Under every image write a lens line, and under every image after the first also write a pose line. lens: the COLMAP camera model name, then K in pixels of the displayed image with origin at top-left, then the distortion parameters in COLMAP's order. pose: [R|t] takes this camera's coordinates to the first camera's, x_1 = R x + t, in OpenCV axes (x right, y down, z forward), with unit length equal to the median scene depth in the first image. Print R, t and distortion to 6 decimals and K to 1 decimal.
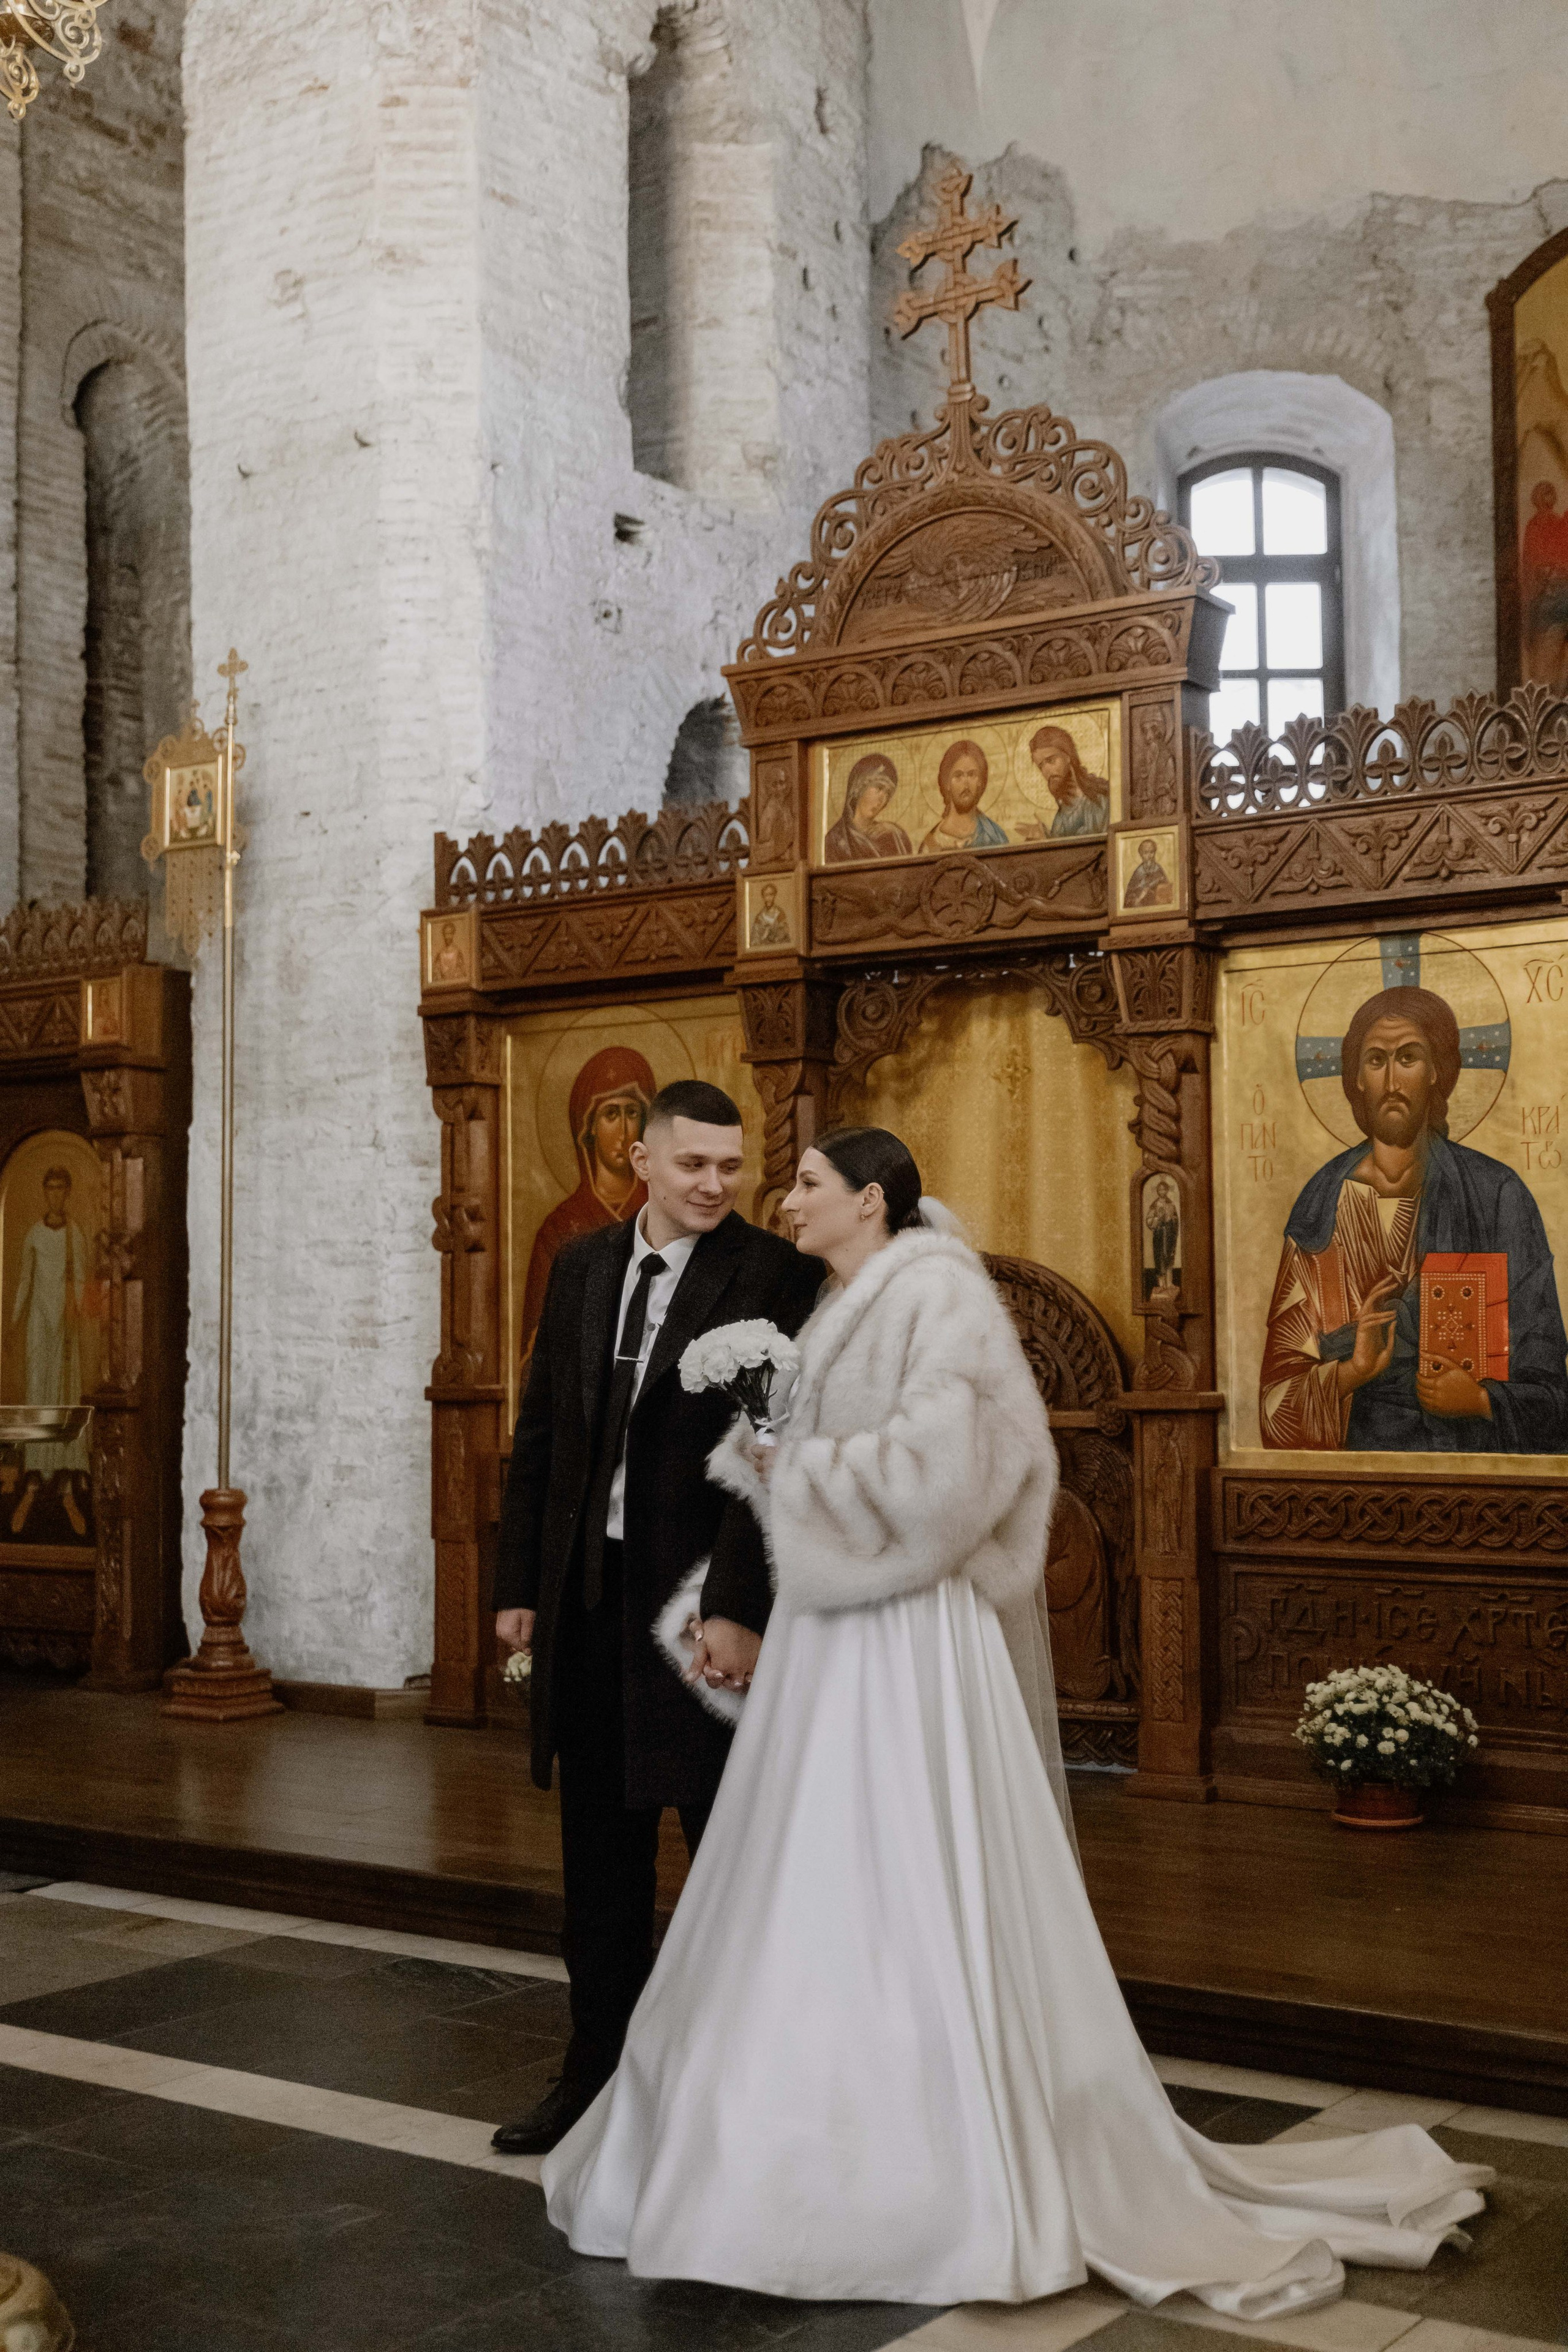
lens RADIAL K [[2869.0, 0, 784.0], [0, 2869.0, 1176.0], [0, 0, 1]] dist [0.006232, 0.006223]
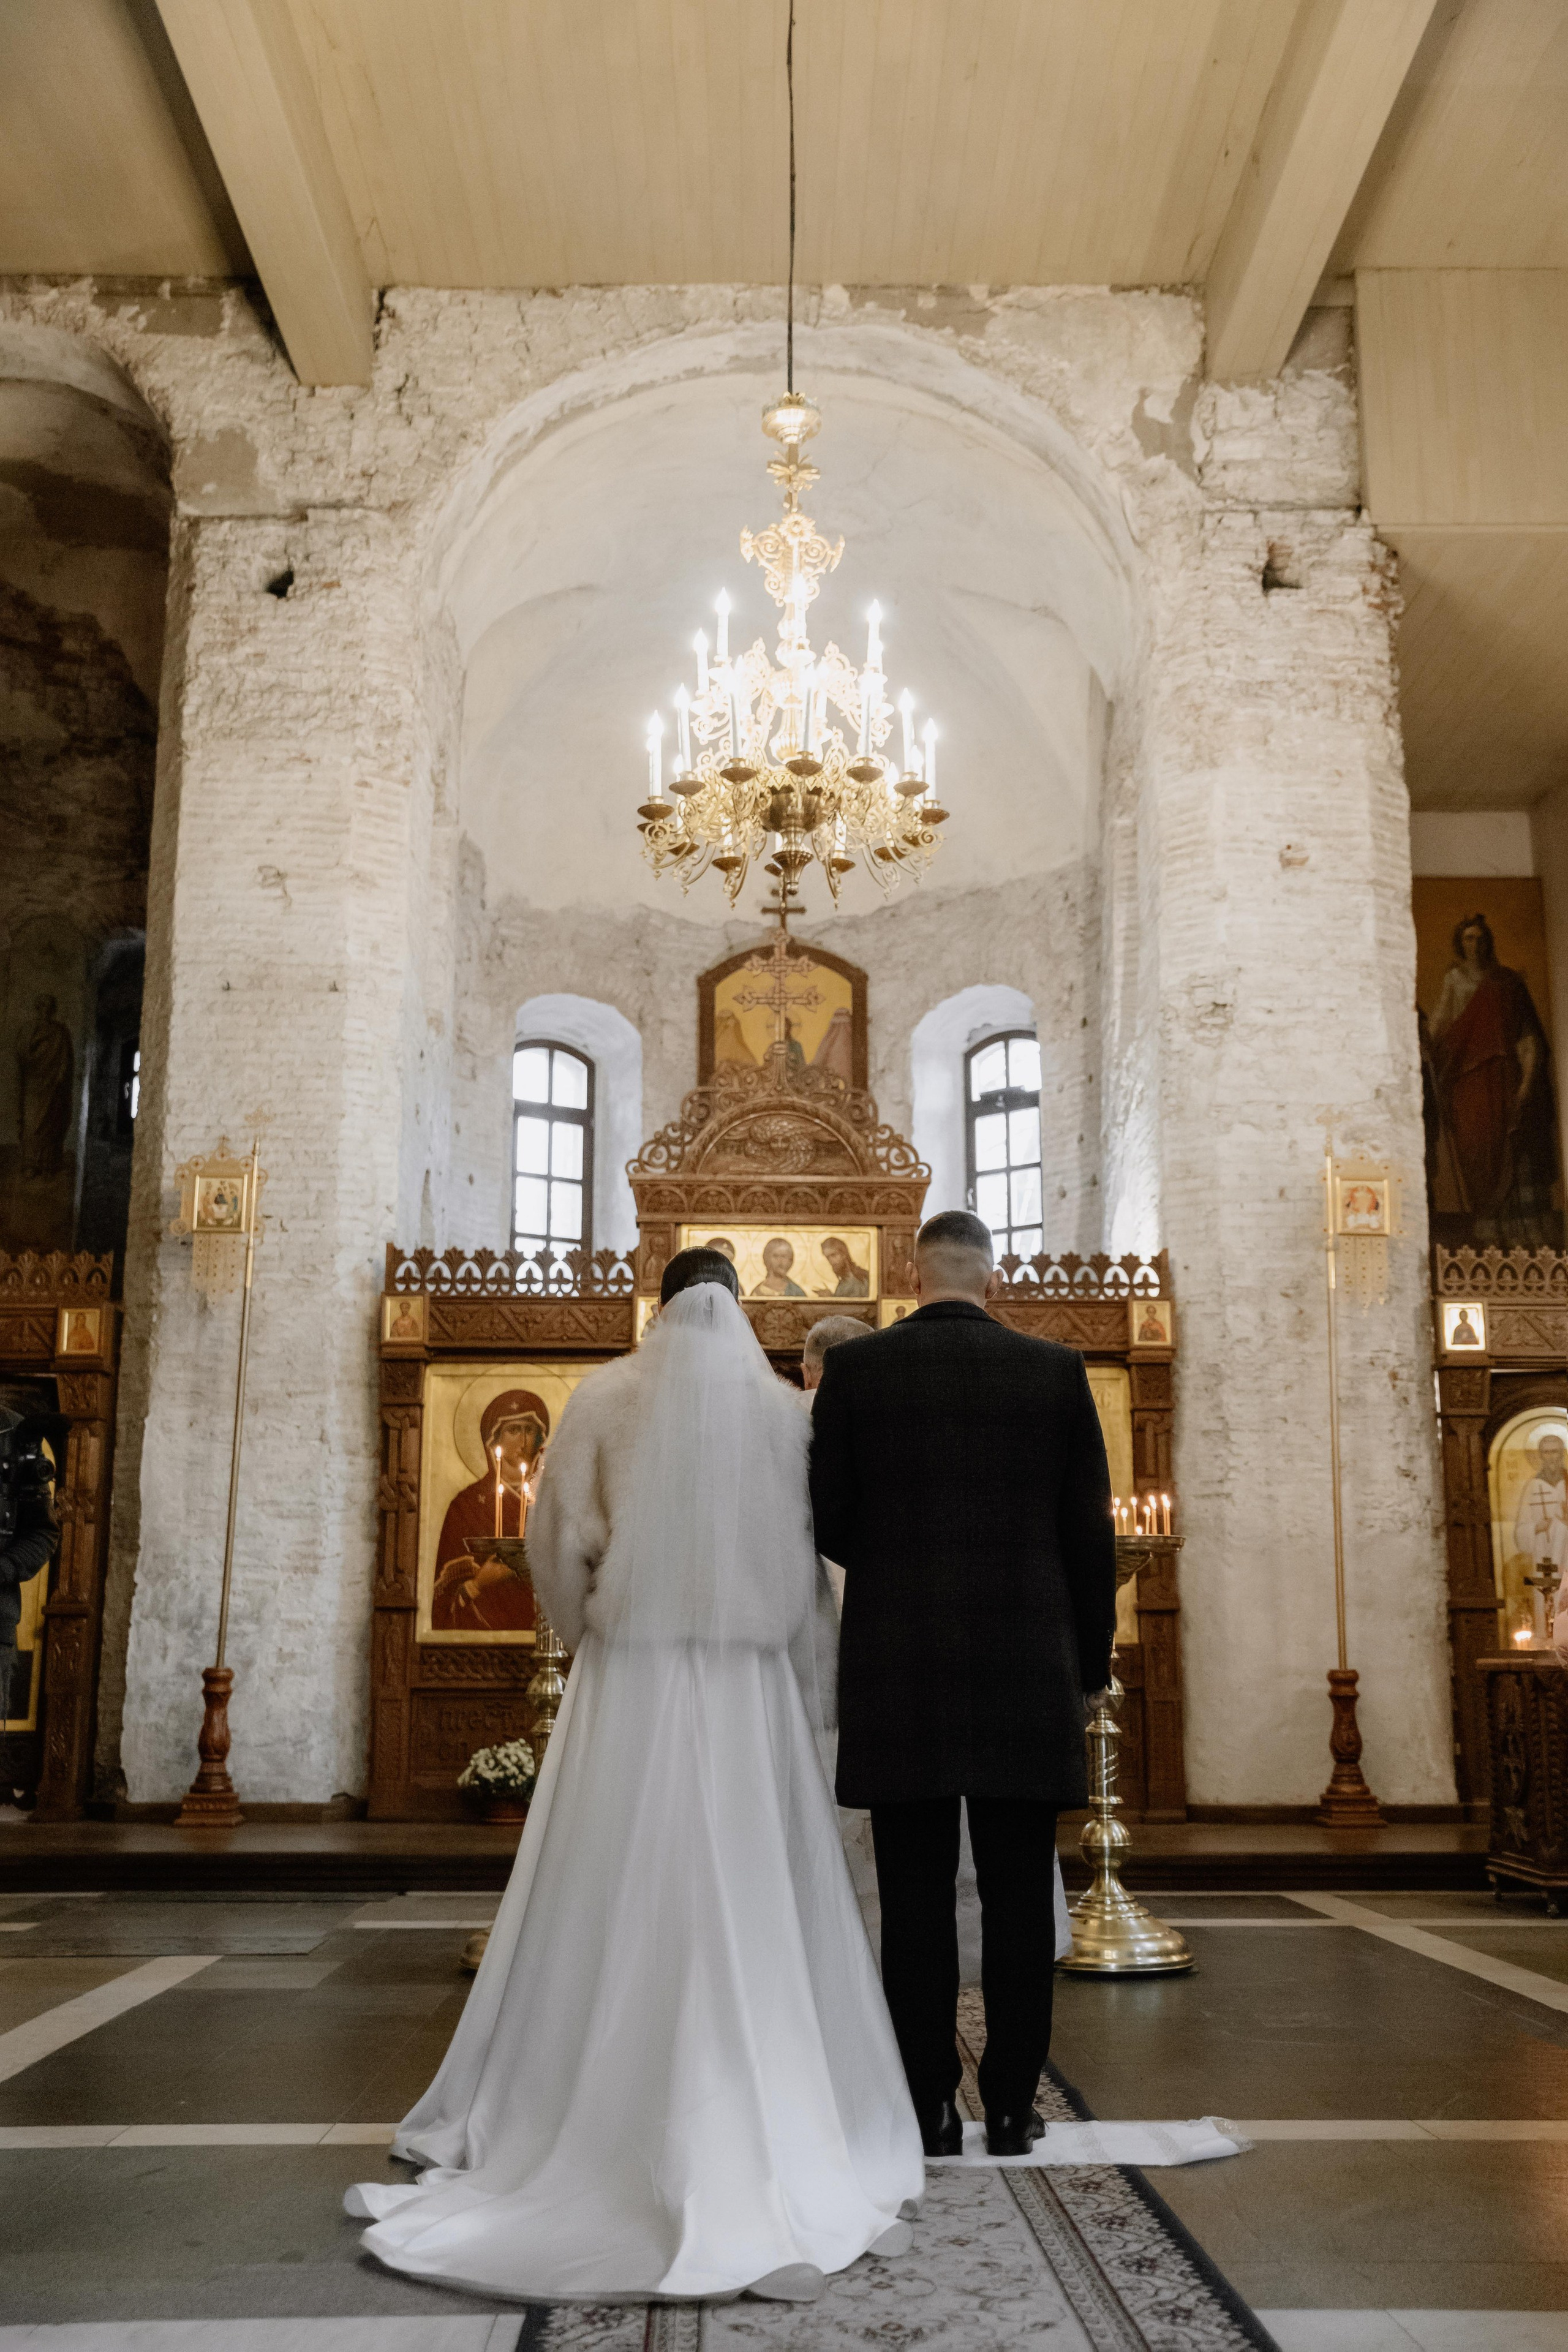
lens RADIAL K [[2362.3, 0, 781.4], [0, 2362.3, 1156.6], [0, 0, 1]] dist [-0.010117, -0.000790]
pose [[0.795330, 0.137787, 0.590309, -0.705211], [-0.043009, 0.984196, -0.171780, 0.046157], [-0.604649, 0.111233, 0.788687, -0.154948]]
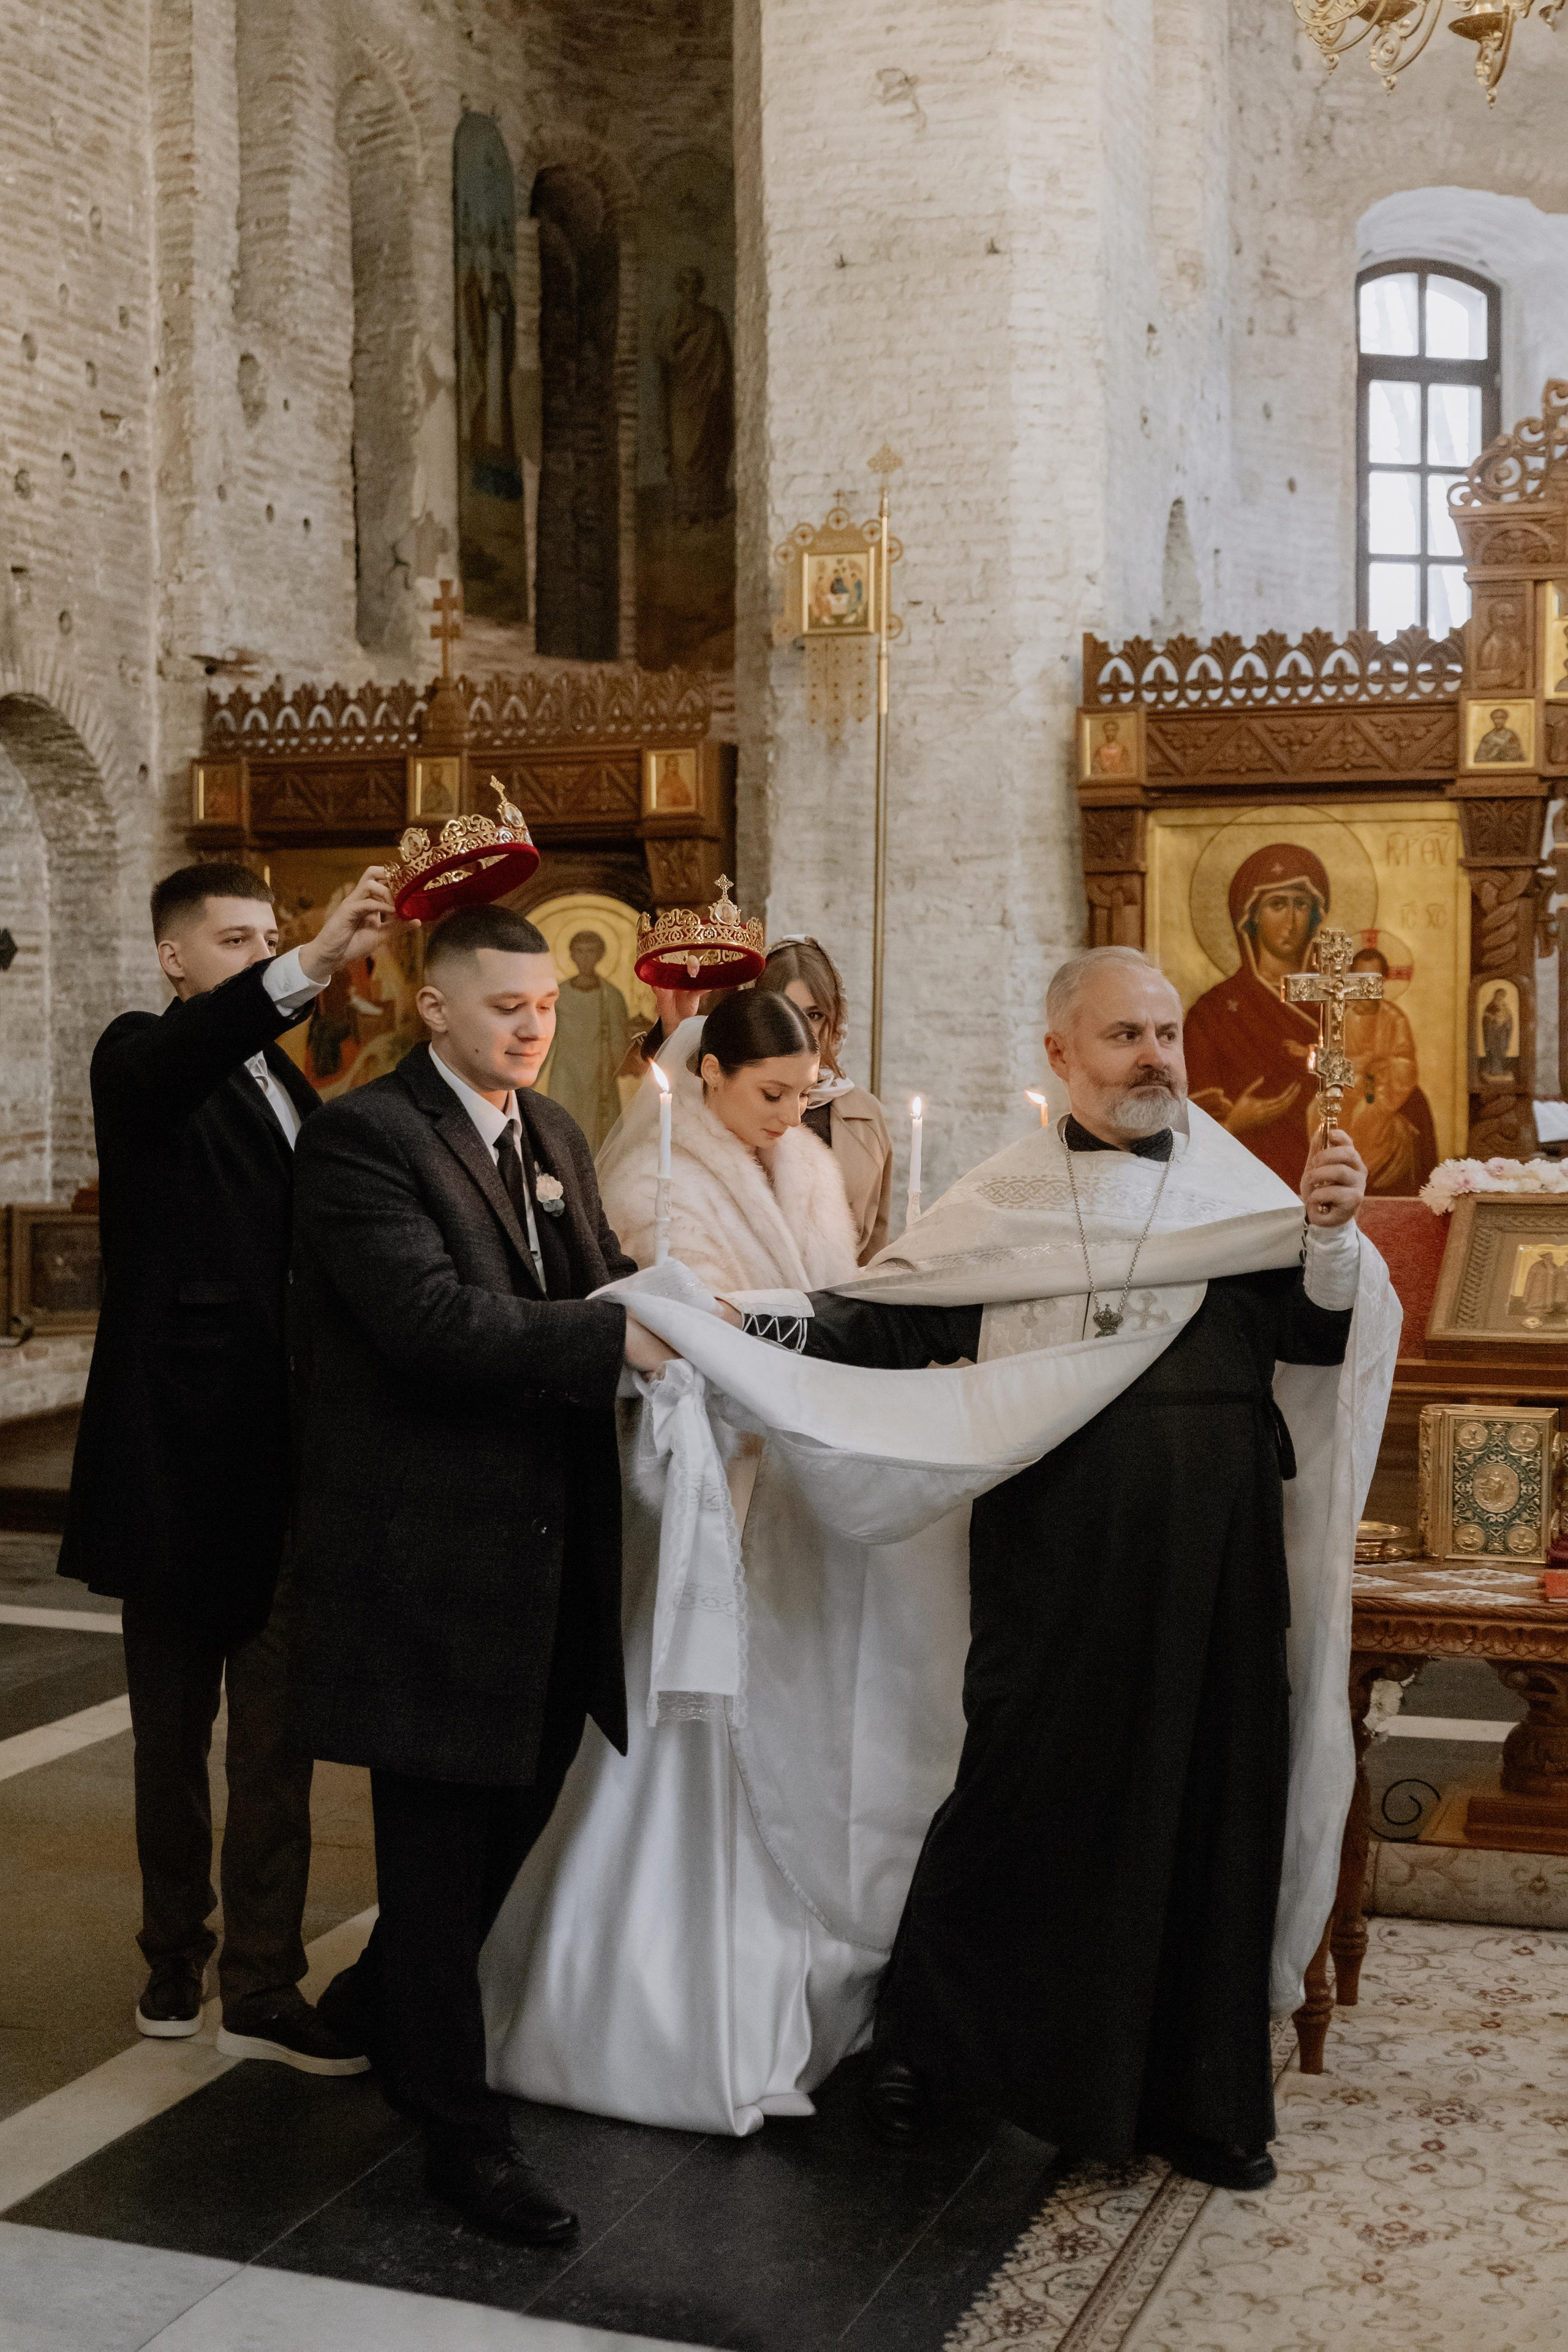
lens RADIAL K [[3024.5, 0, 746.2], [0, 3024.5, 1173.3], [0, 0, 1]] dist [-0.031772, -0.121188]
pose [[0.963767, -0.007216, 0.266650, -0.531824], [-0.021286, 0.994366, 0.103844, -0.032915], [-0.265897, -0.105757, 0.958183, -0.063287]]
